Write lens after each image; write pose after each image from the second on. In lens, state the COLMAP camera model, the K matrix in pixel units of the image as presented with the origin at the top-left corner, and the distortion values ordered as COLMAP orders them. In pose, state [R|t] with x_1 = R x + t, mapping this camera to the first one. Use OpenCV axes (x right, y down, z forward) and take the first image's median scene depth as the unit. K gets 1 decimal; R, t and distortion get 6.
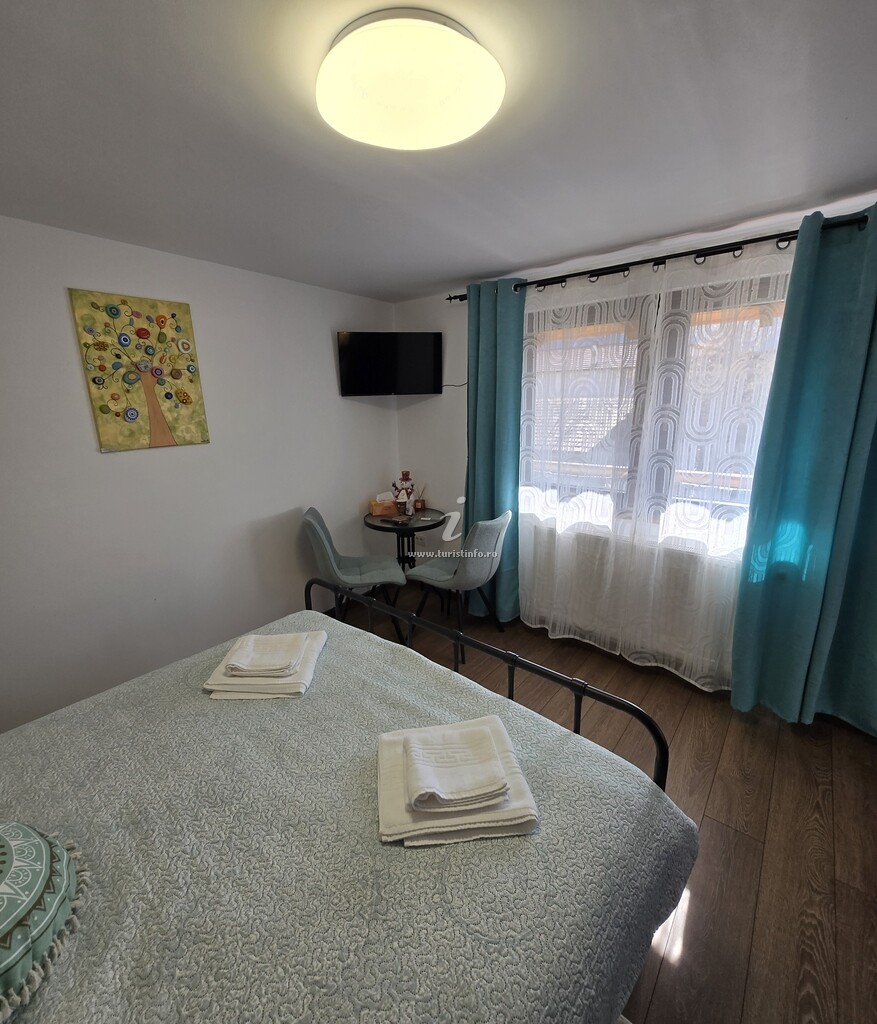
lens RADIAL K [[457.4, 0, 435.4], [0, 457.4, 514.0], [0, 0, 1]] dist [-0.008999, -0.000203]
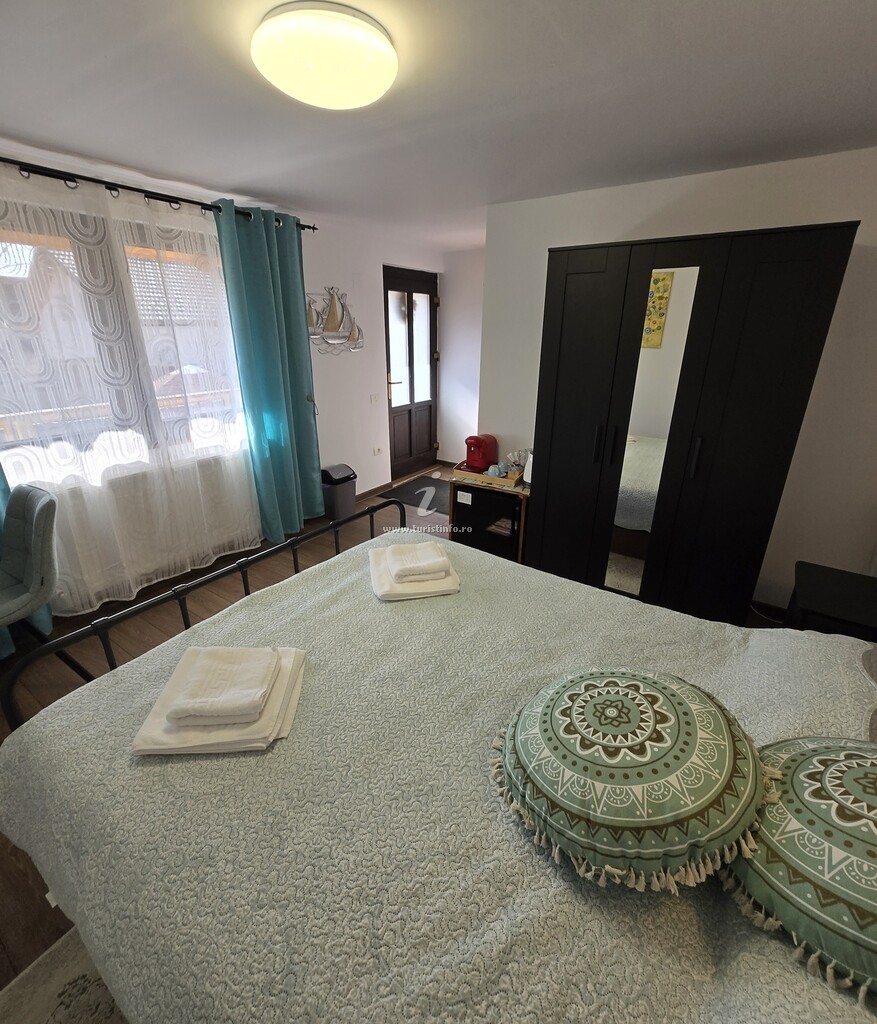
lens RADIAL K [[457.4, 0, 444.3], [0, 457.4, 513.6], [0, 0, 1]] dist [-0.008999, -0.000203]
pose [[-0.111965, -0.359254, 0.926499, -0.791089], [0.227247, 0.898398, 0.375820, -0.110796], [-0.967379, 0.252623, -0.018950, 0.485974]]
